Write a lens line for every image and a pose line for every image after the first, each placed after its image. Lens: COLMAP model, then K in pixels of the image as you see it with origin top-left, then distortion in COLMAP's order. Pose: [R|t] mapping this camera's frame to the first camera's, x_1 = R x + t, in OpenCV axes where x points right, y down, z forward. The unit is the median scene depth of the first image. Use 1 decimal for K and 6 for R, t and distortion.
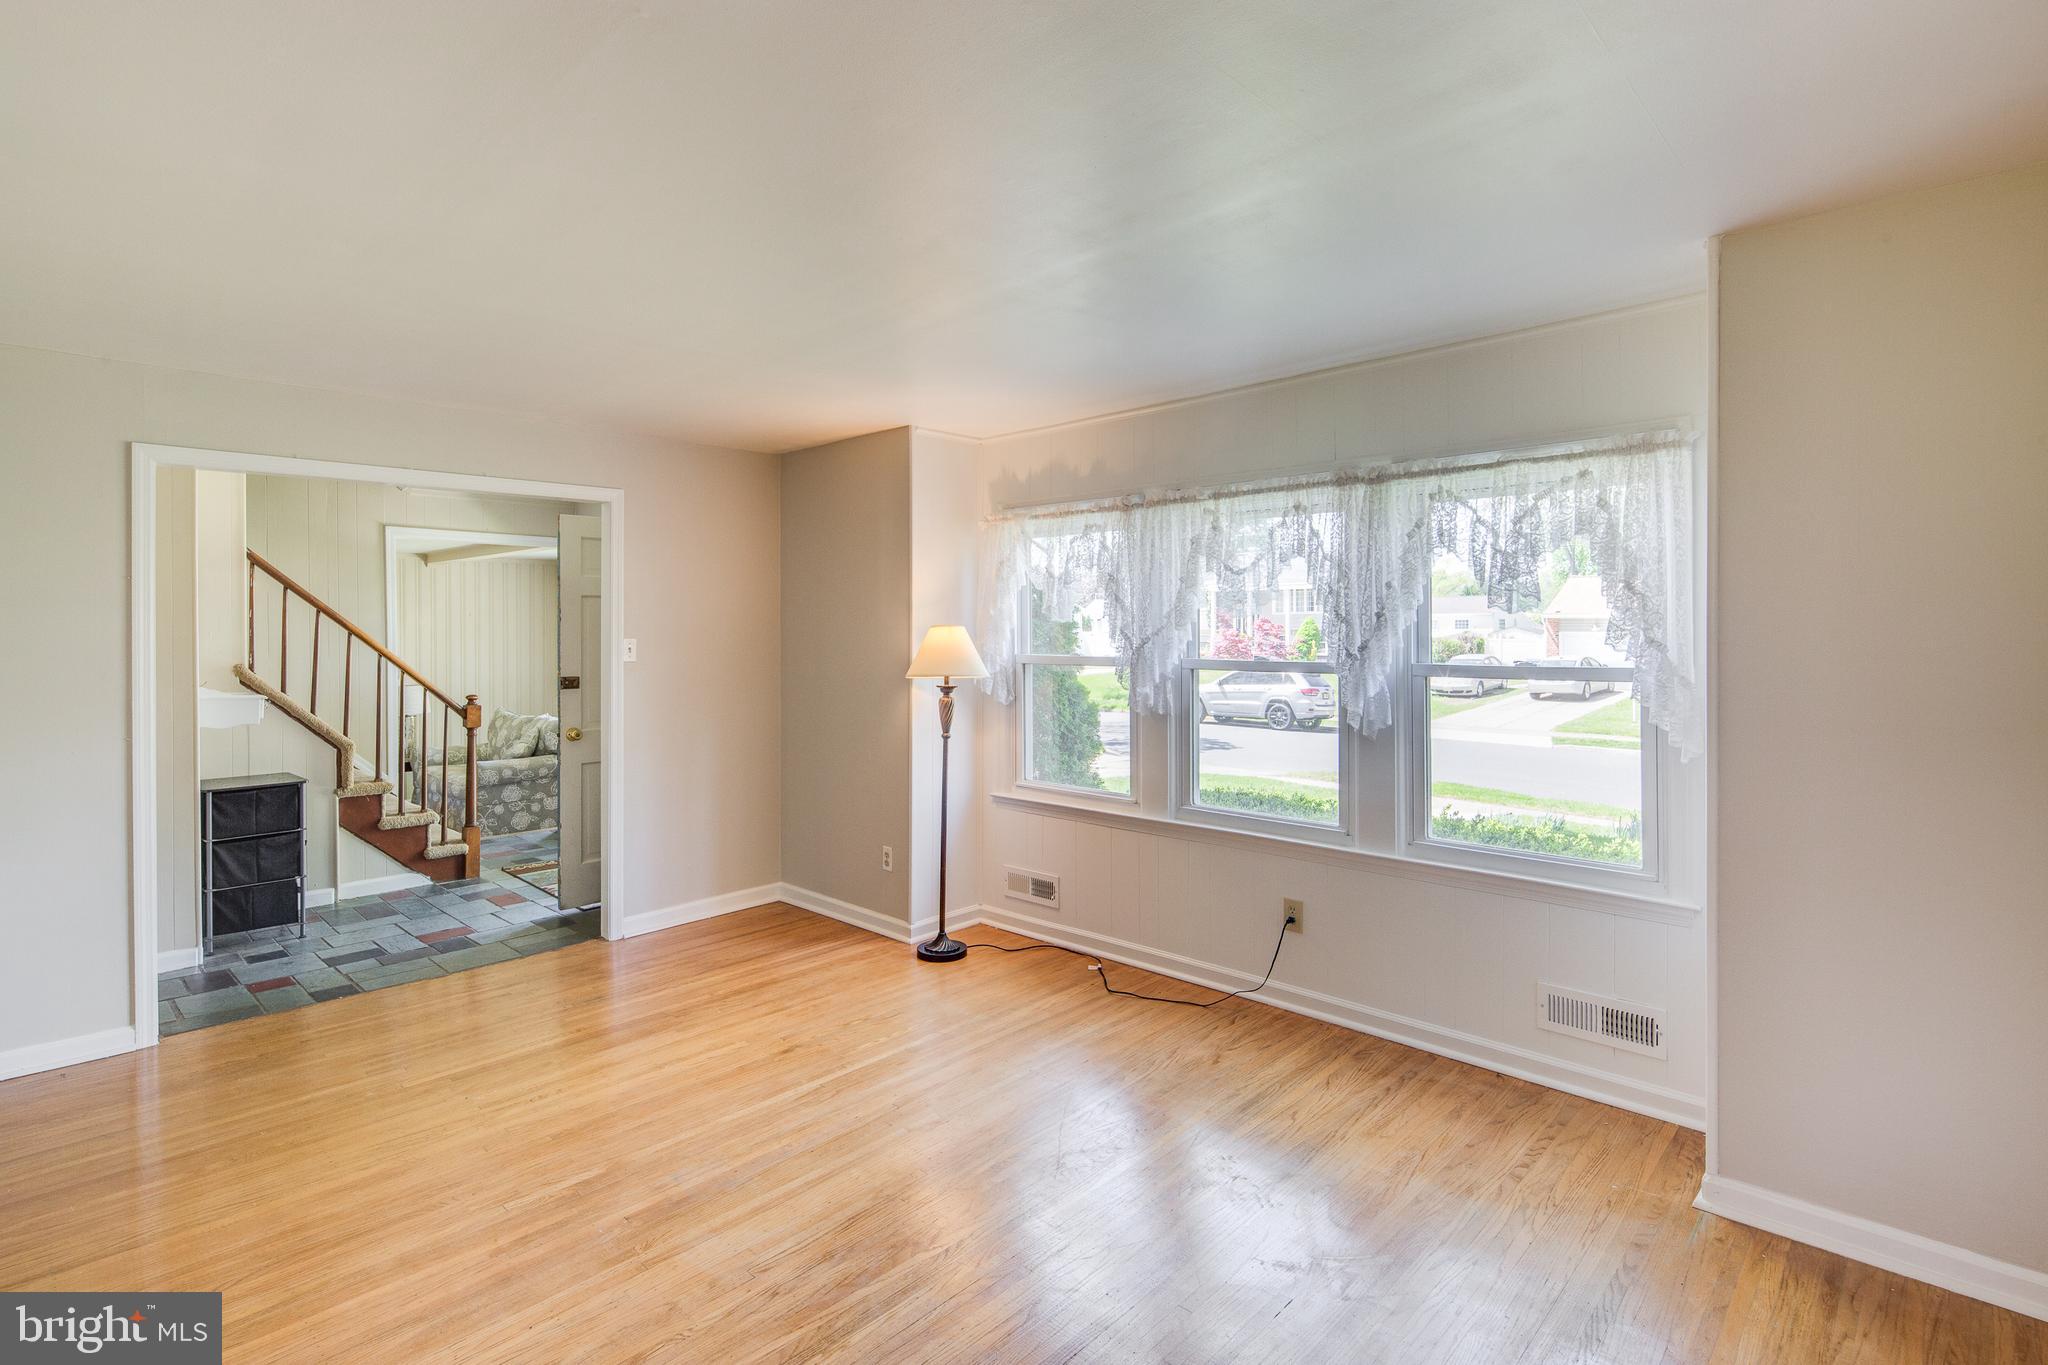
lens RADIAL K [[983.9, 0, 1026.1], [0, 983.9, 633.3], [0, 0, 1]] dist [-0.003072, -0.001093]
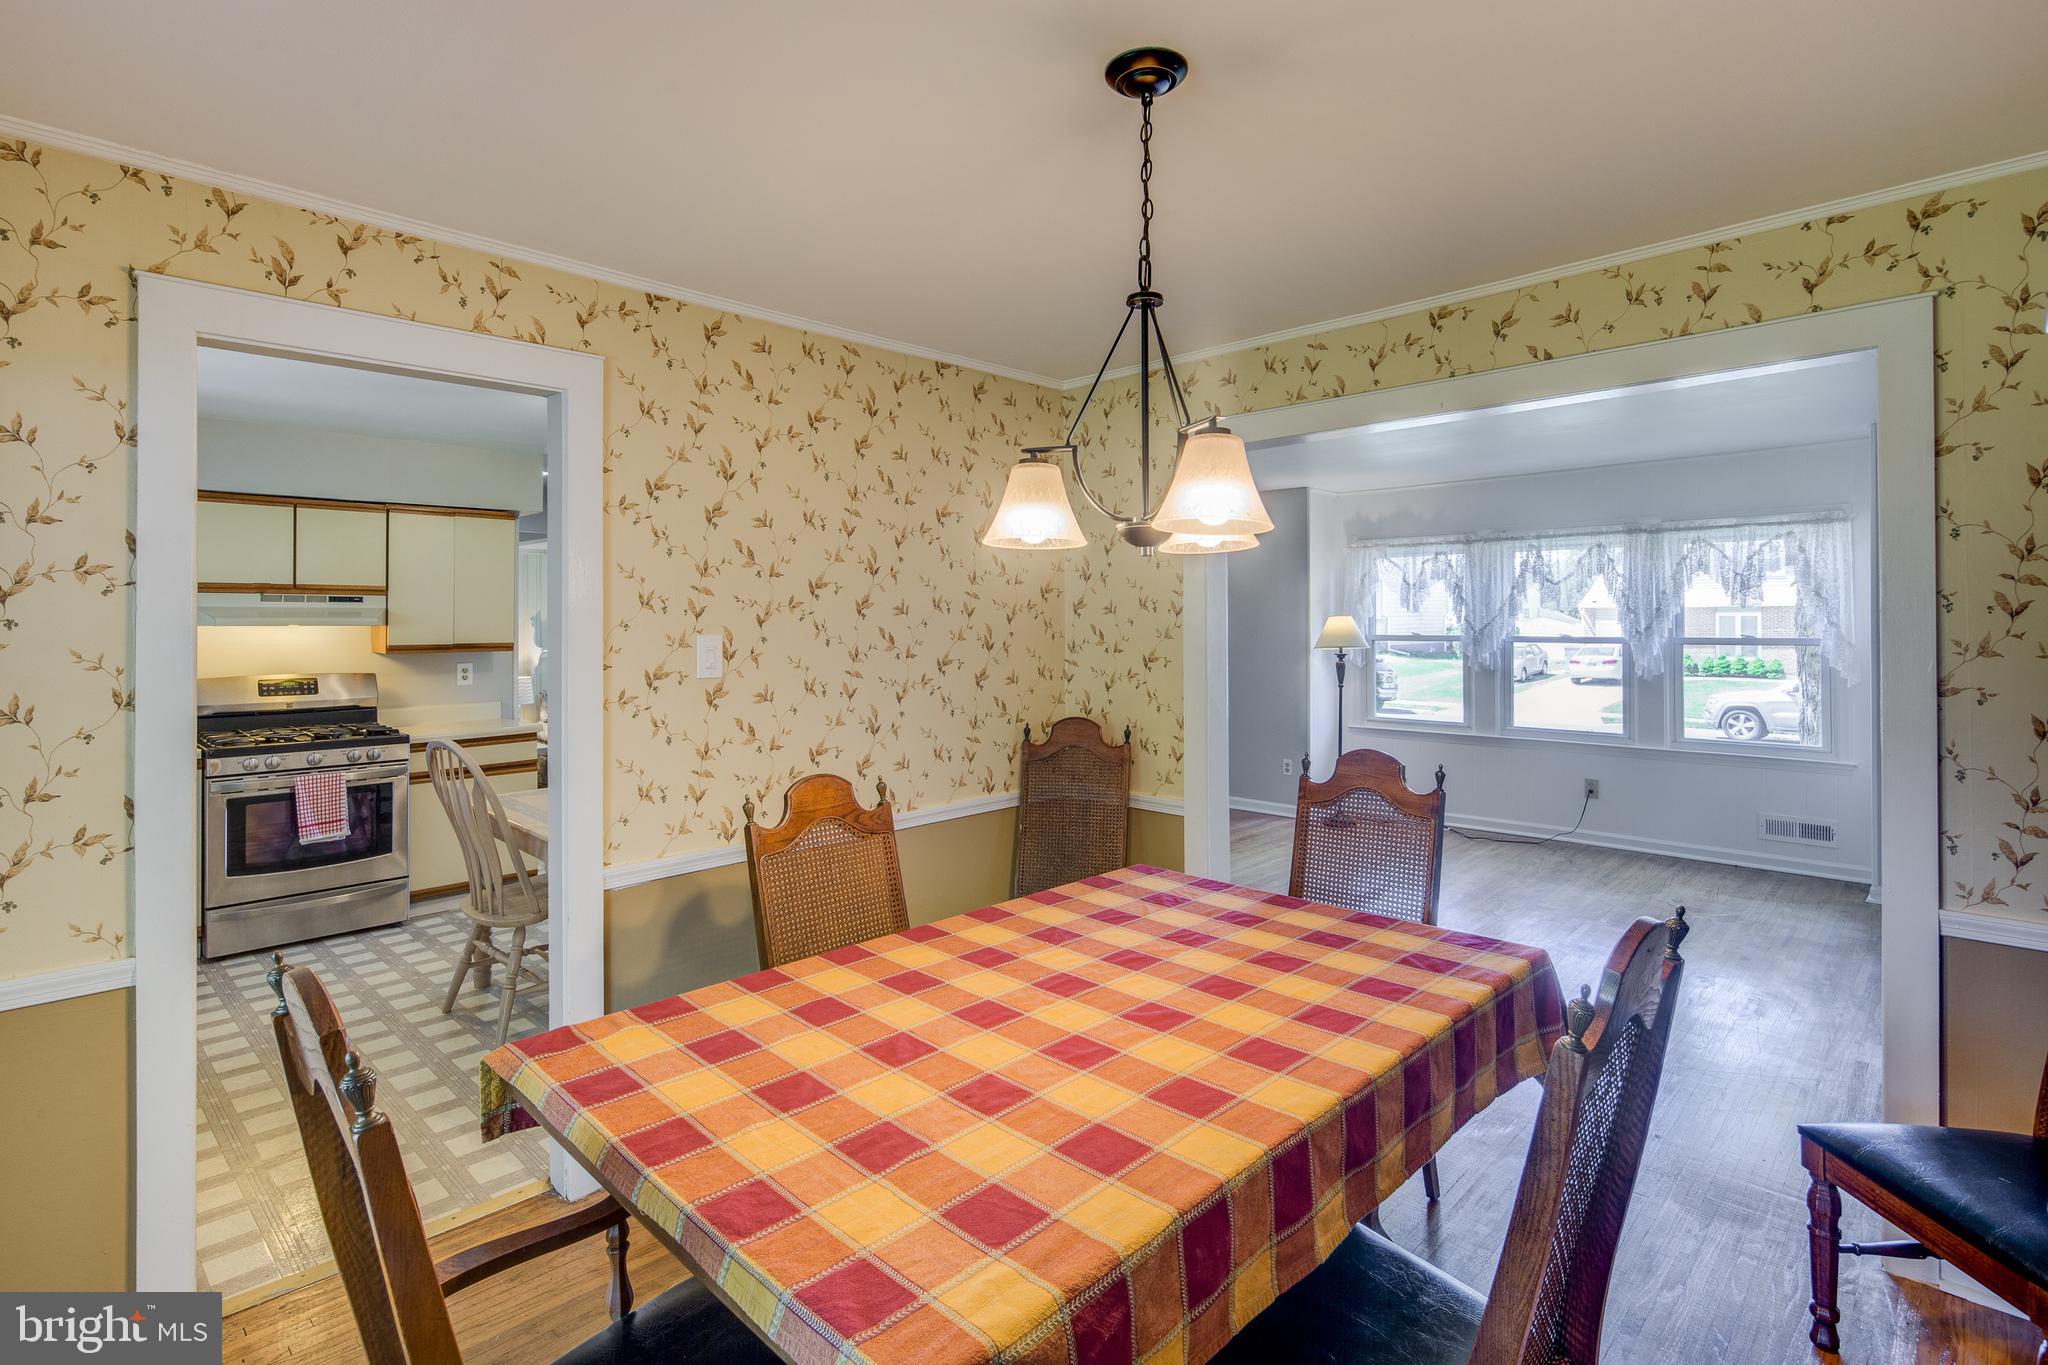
lens RADIAL K [[994.7, 0, 1023.4], [0, 994.7, 617.8], [0, 0, 1]] dist [0.002695, 0.000409]
pose [[0.999949, -0.002687, -0.009744, -0.697767], [0.002644, 0.999986, -0.004487, 0.001922], [0.009756, 0.004461, 0.999942, -0.724494]]
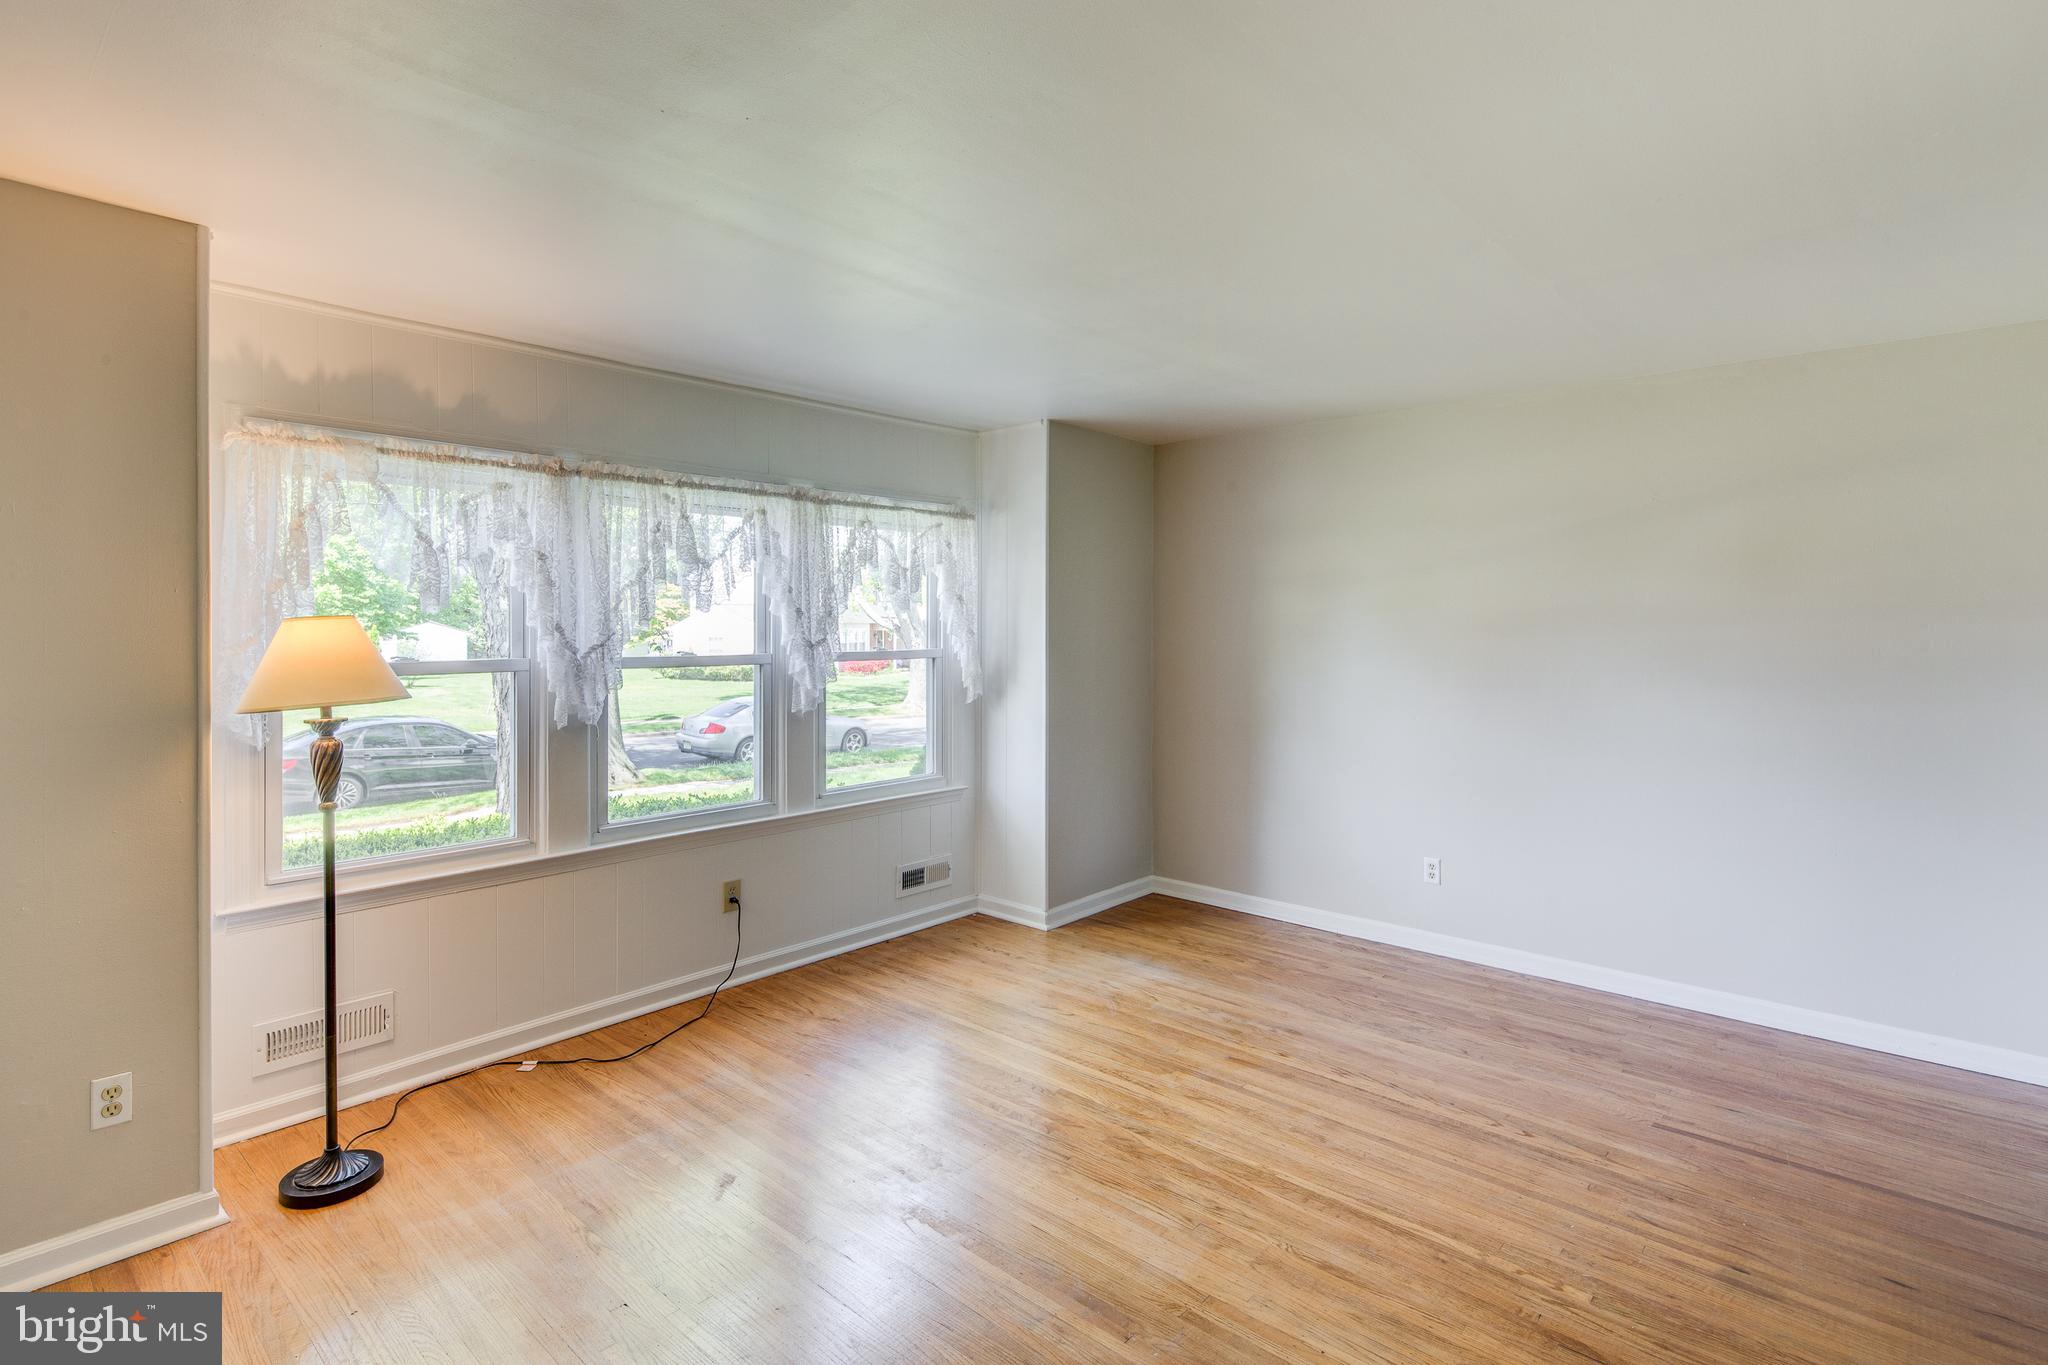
lens RADIAL K [[991.3, 0, 1015.2], [0, 991.3, 630.8], [0, 0, 1]] dist [0.000448, 0.000036]
pose [[-0.022703, -0.003596, 0.999736, -0.821737], [0.003605, 0.999987, 0.003679, 0.000338], [-0.999736, 0.003688, -0.022690, 0.742279]]
